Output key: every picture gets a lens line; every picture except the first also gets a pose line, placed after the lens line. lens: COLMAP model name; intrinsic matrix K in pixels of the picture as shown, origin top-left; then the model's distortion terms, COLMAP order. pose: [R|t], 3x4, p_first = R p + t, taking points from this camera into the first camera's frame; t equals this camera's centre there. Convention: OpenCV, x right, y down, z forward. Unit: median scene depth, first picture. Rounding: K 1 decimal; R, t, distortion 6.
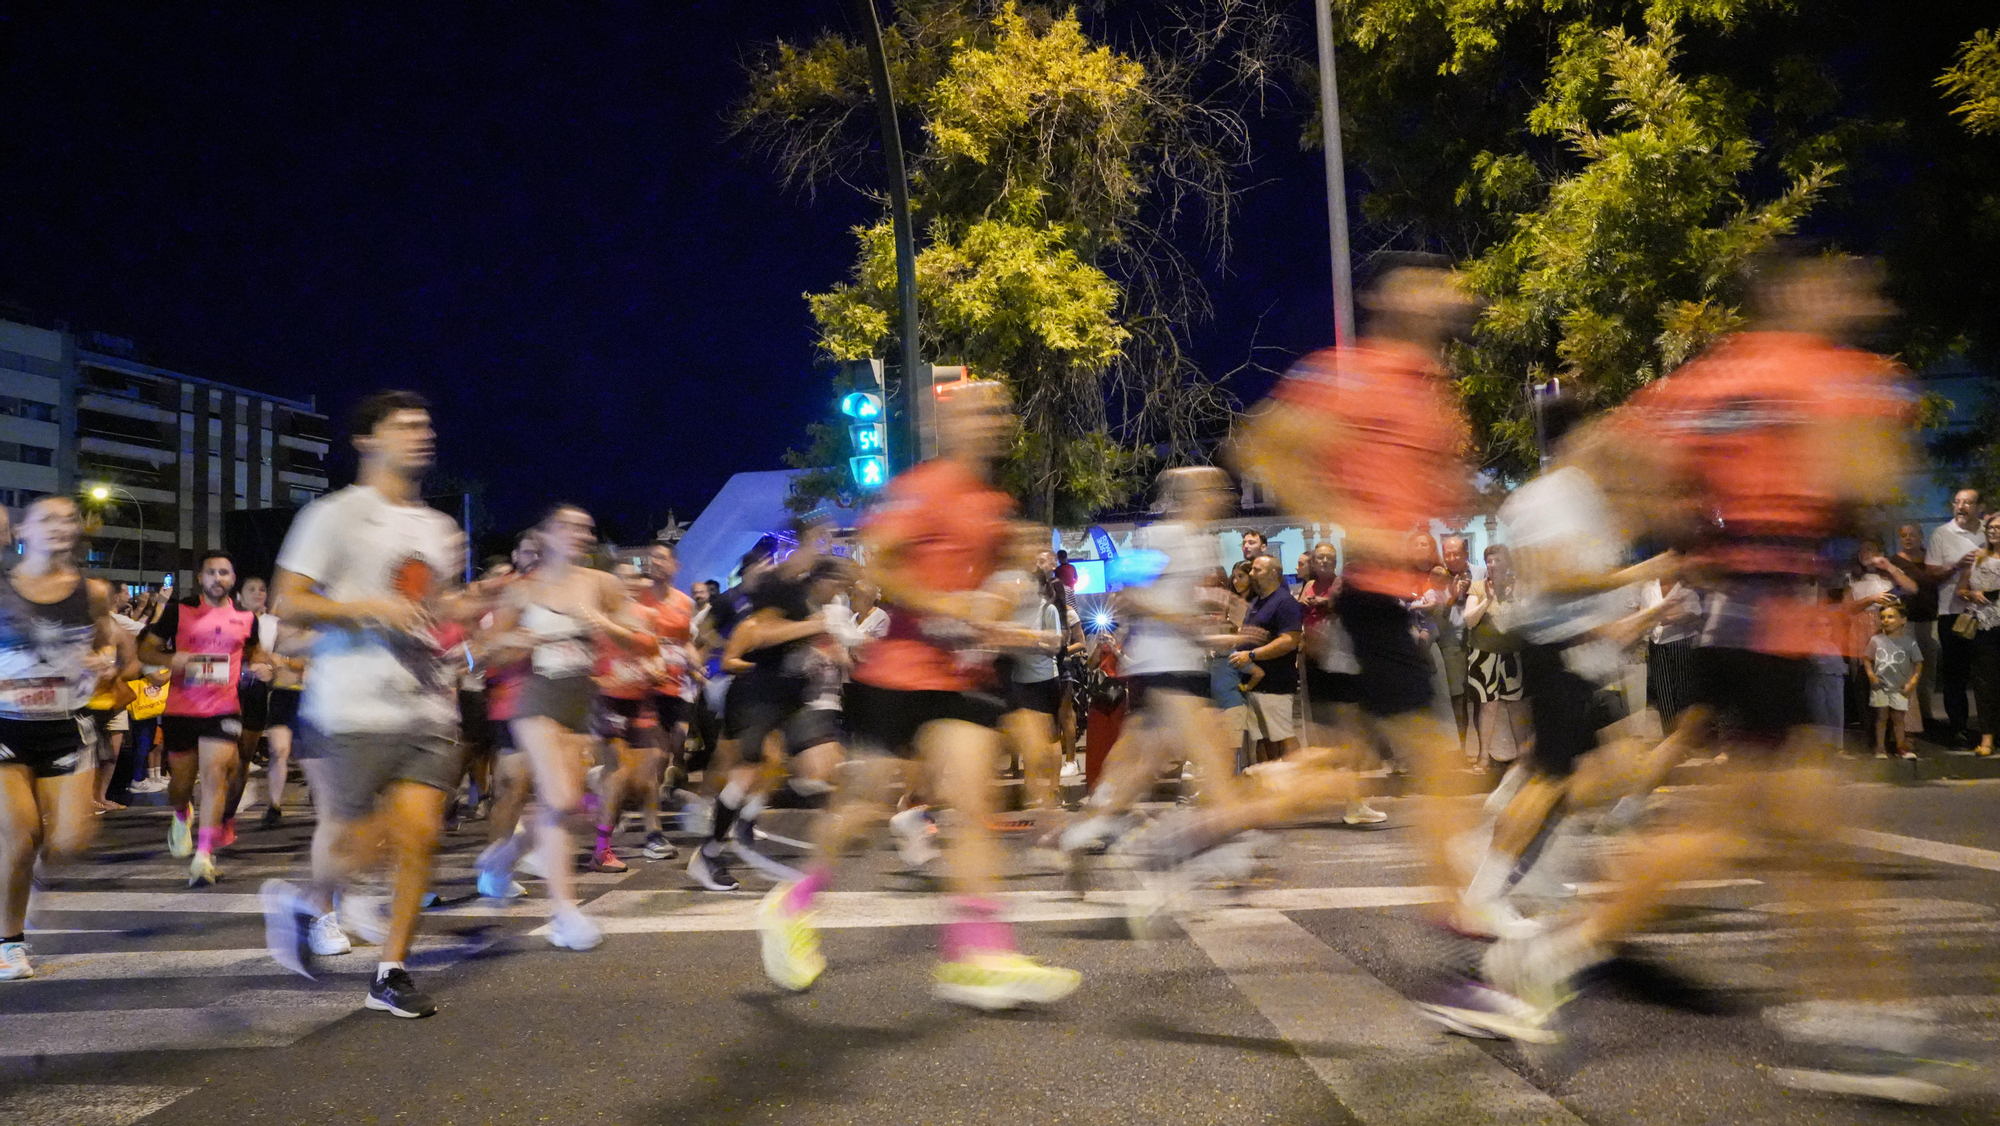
lens RADIAL K [[1378.7, 0, 983.5], [0, 1378.7, 565.3], [0, 0, 1]] dist [-0.118782, 0.085873]
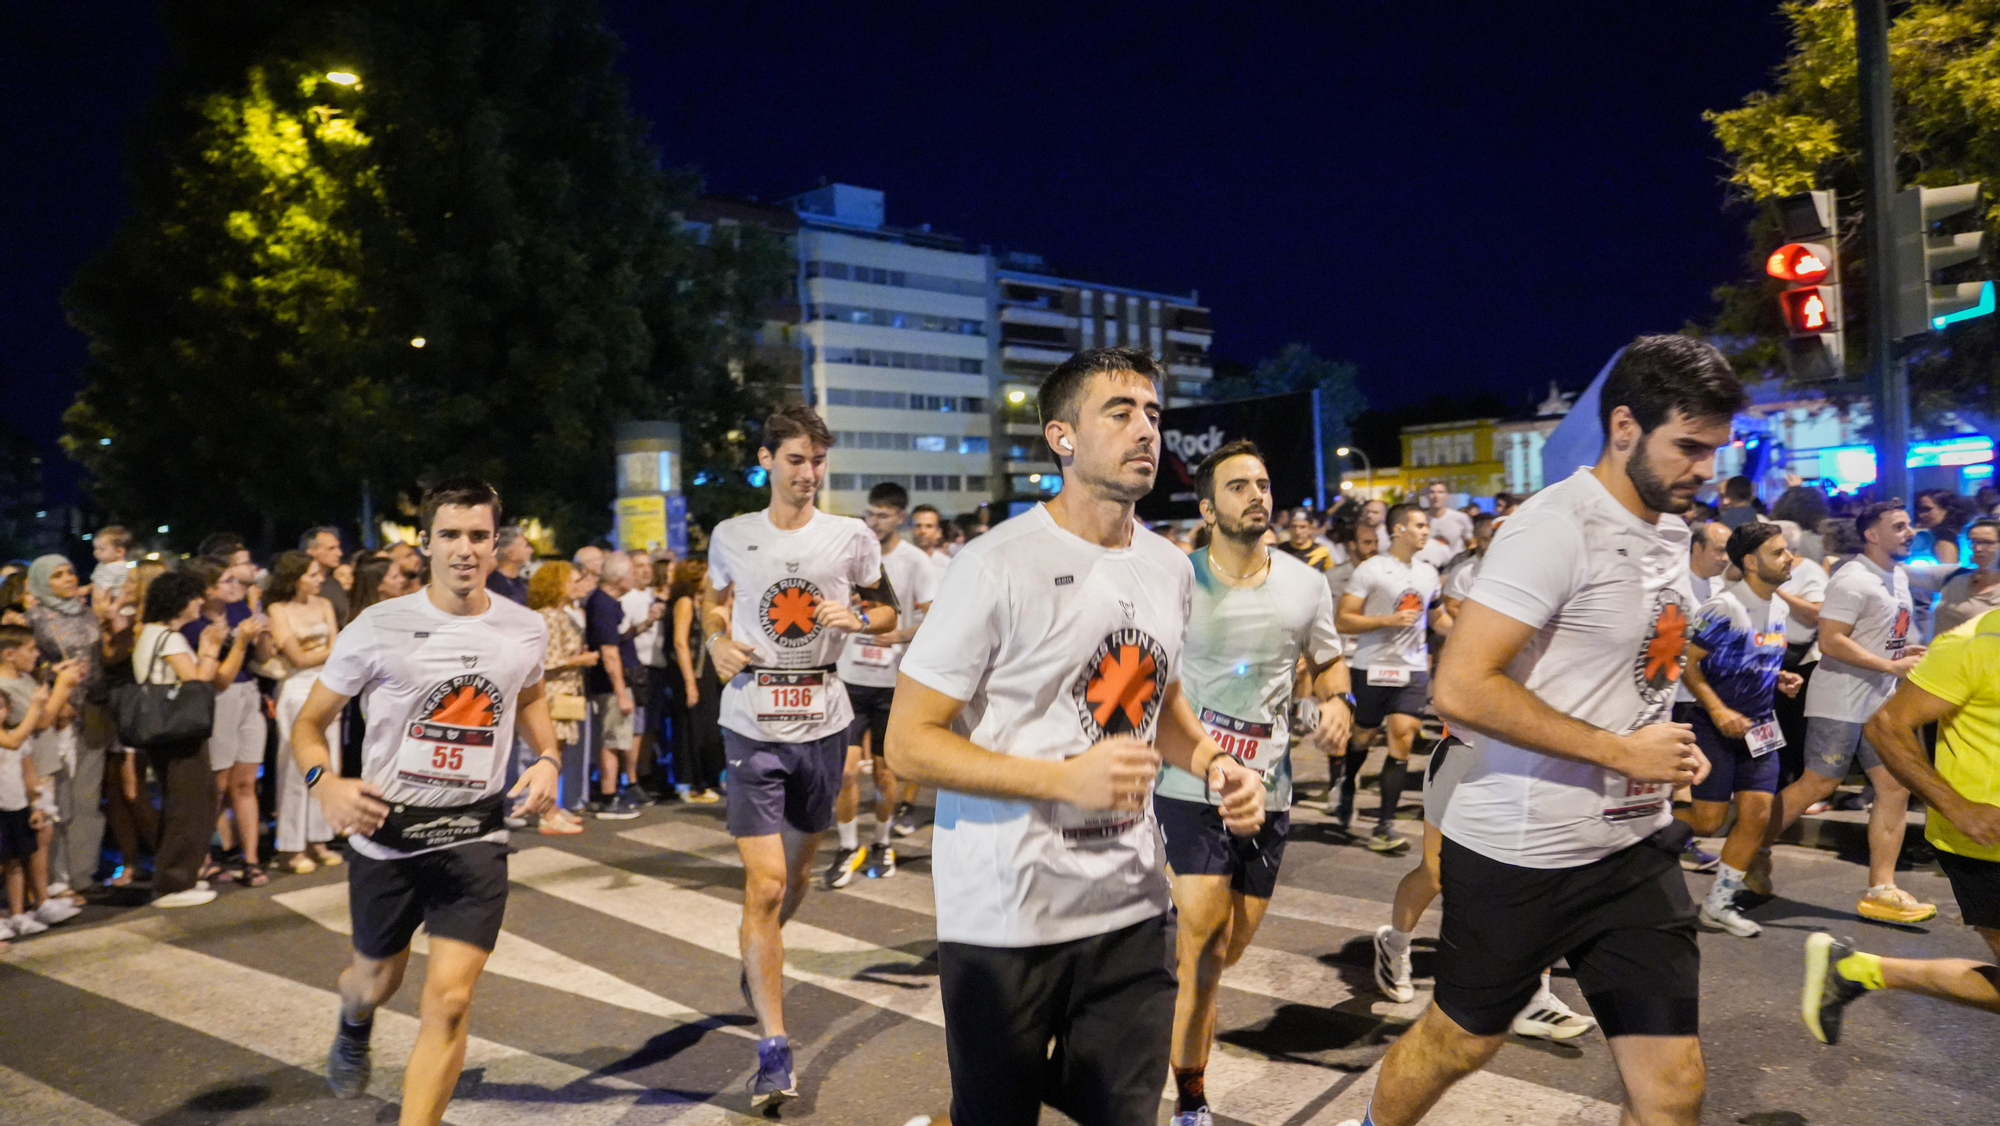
lens RADIAL K [[1378.7, 0, 990.6], [0, 1378.7, 568.9], [0, 0, 1]] dist [-0.118782, 0.085873]
pose [[0.813304, 0.014235, -0.581665, -0.020396], [0.041117, 0.995795, 0.081861, -0.024457], [0.580384, -0.090495, 0.809299, 0.149875]]
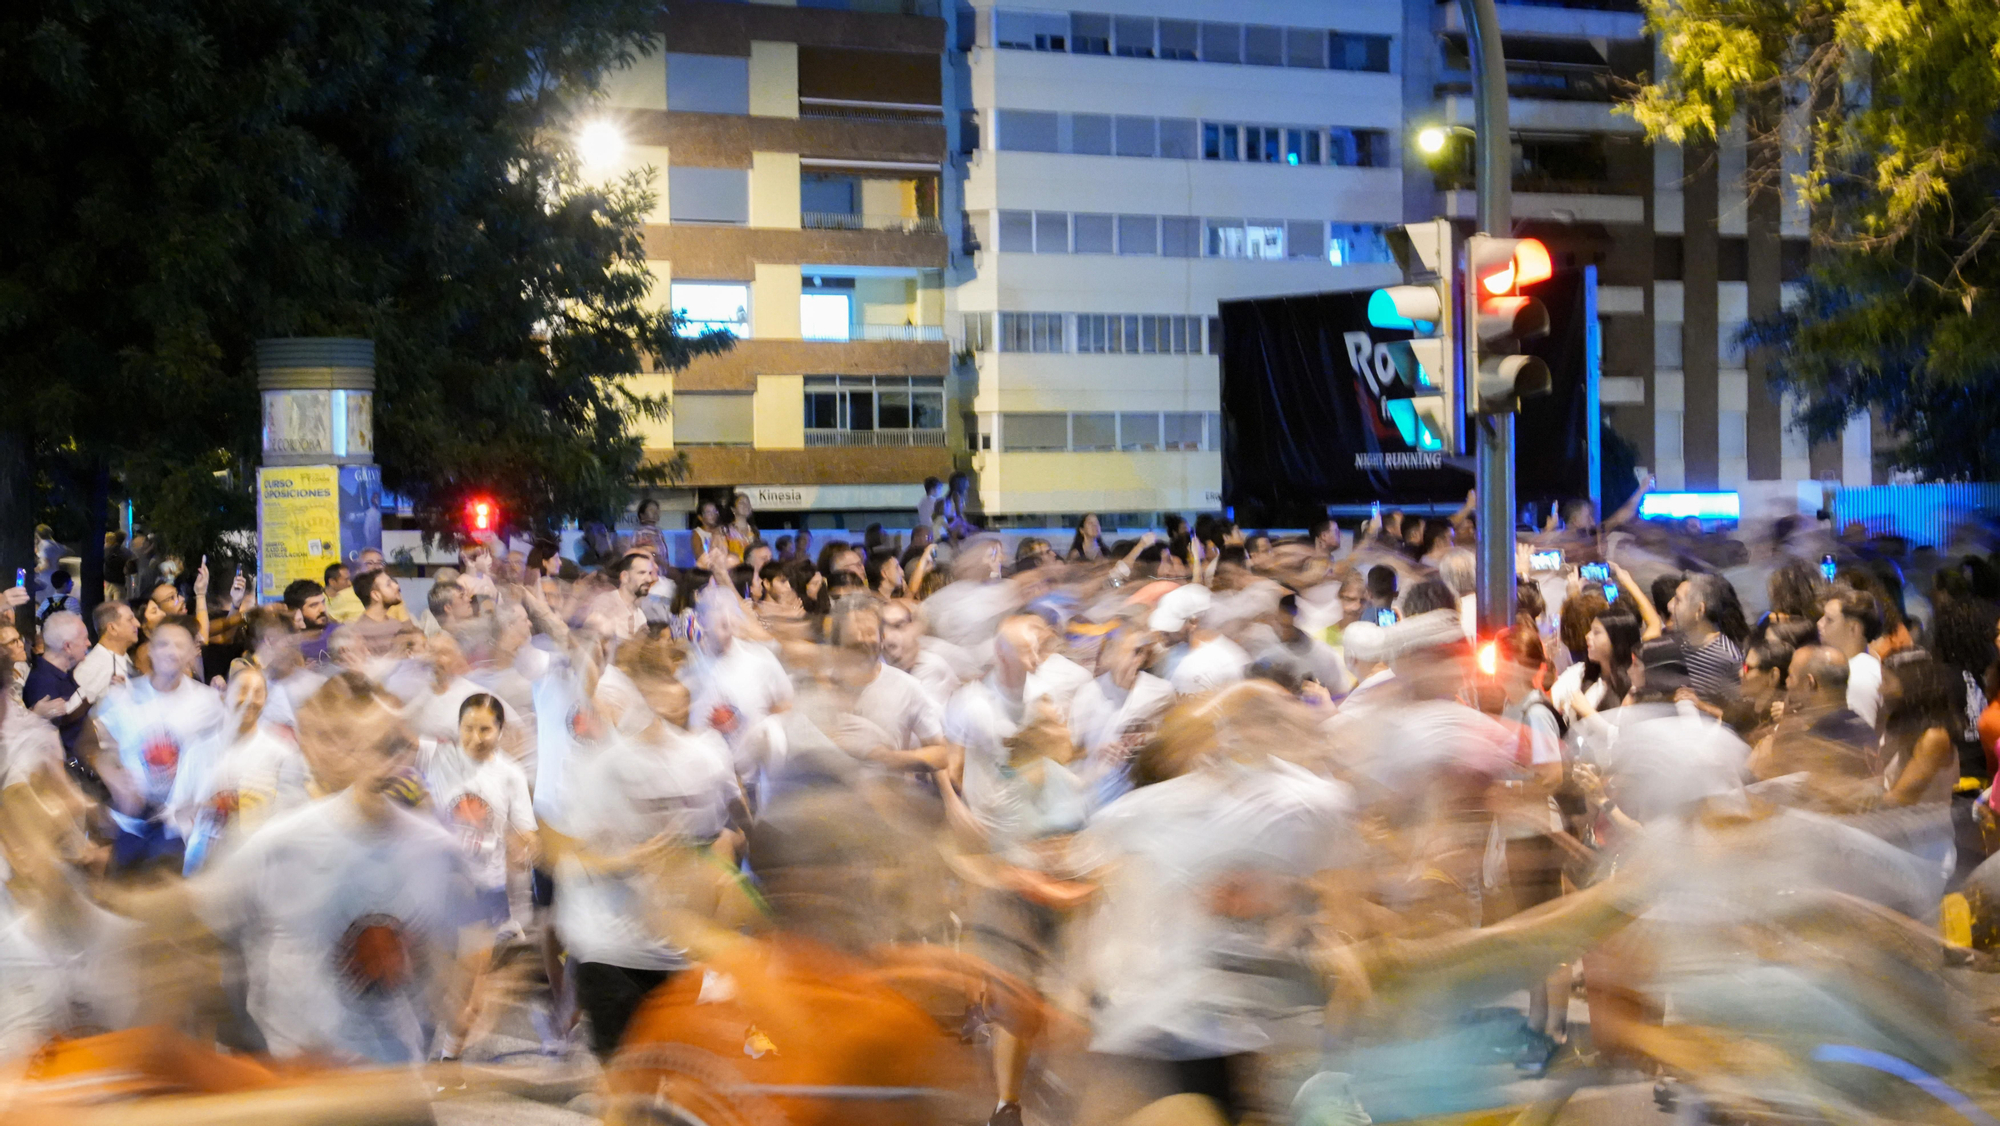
lens RADIAL K [[3580.7, 0, 1001.6], [0, 3580.7, 559.9], [0, 0, 1]] dist [0.367576, 0.000000]
pose [[0.713124, 0.040302, -0.699878, 0.602576], [0.029782, 0.995703, 0.087683, -0.106954], [0.700405, -0.083372, 0.708860, -0.128303]]
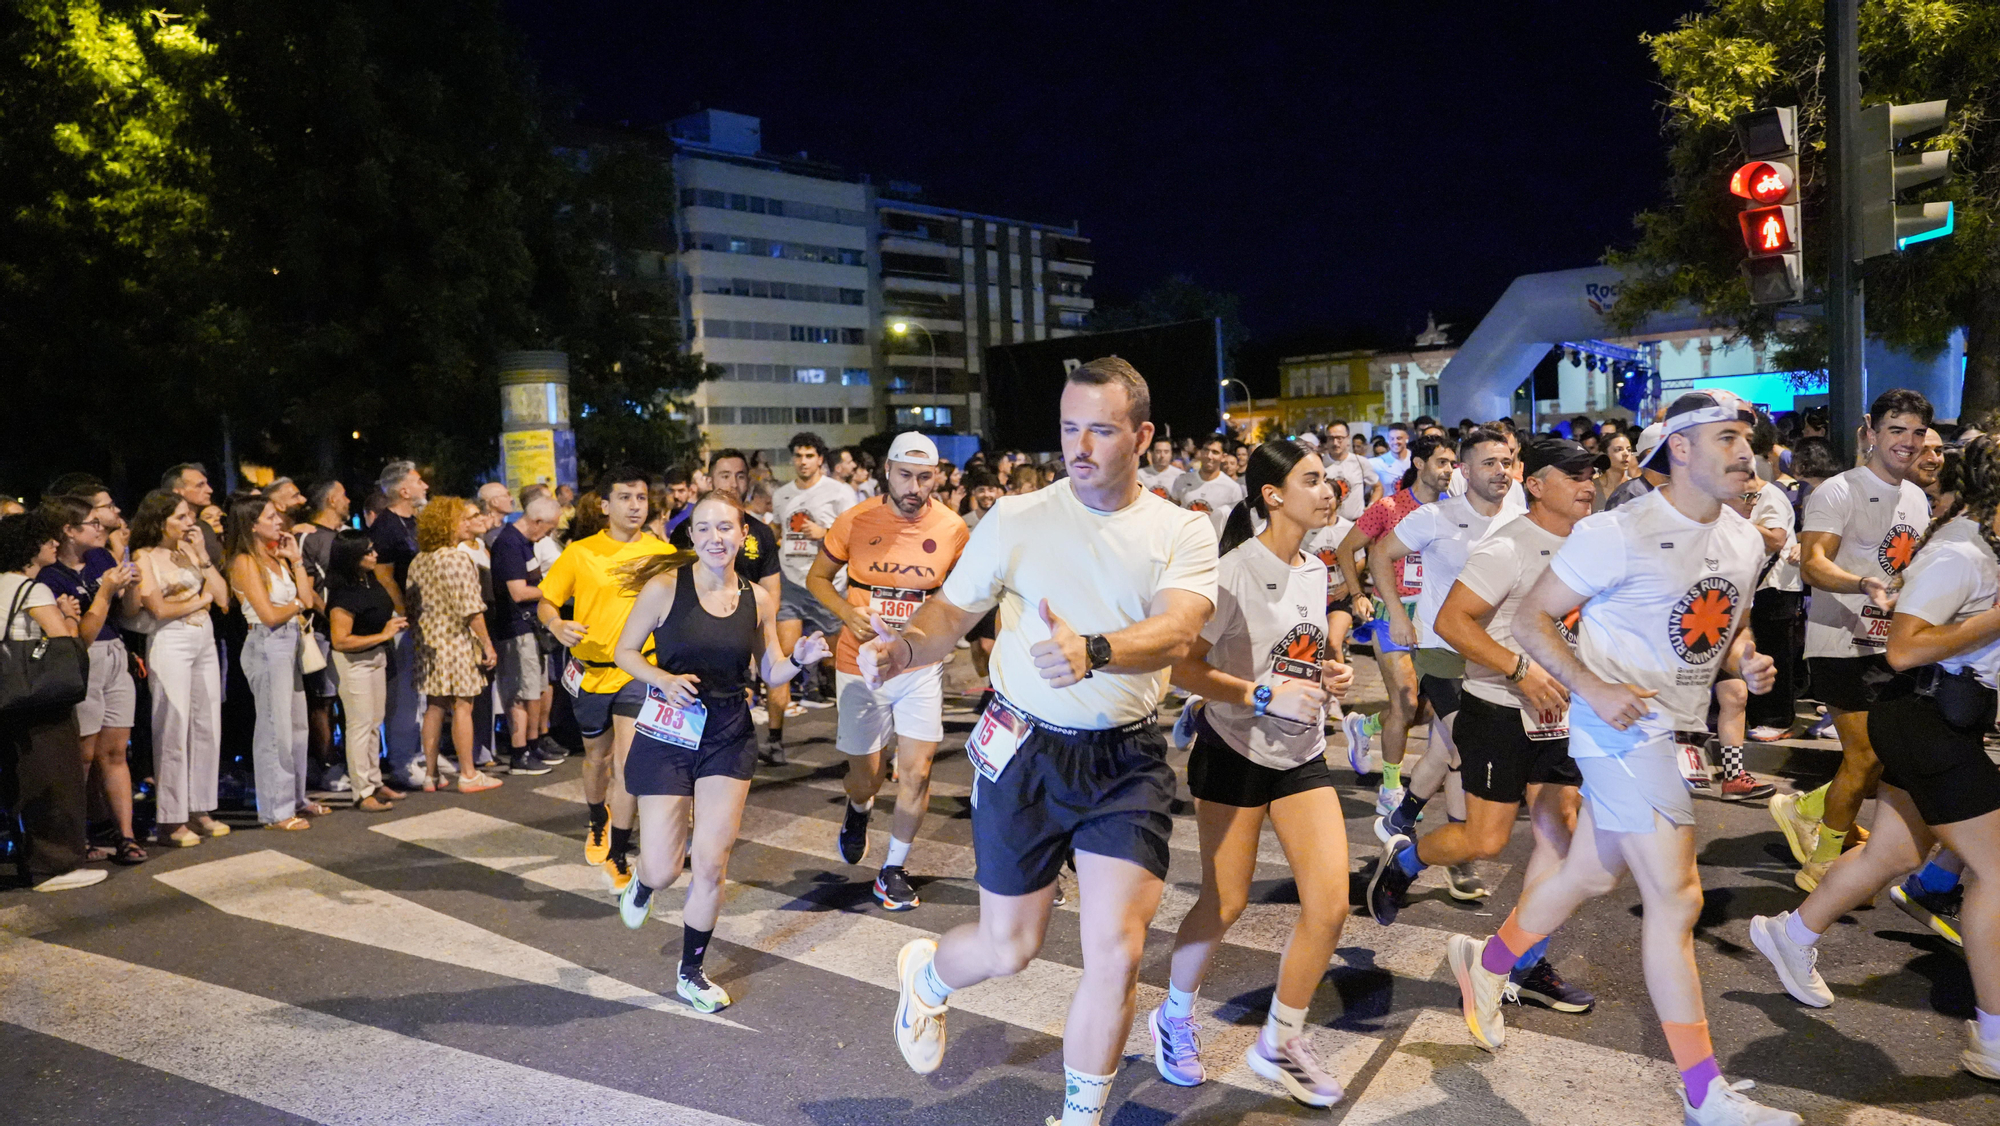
lens RADIAL K [[1378.7, 0, 997.6], [0, 1378.7, 564.9], [0, 0, 1]] dist [-0.118782, 0.085873]
pose [[0.863947, 0.029017, -0.502747, -0.056836], [0.043095, 0.990416, 0.131221, -0.022489], [0.501736, -0.135034, 0.854416, 0.160966]]
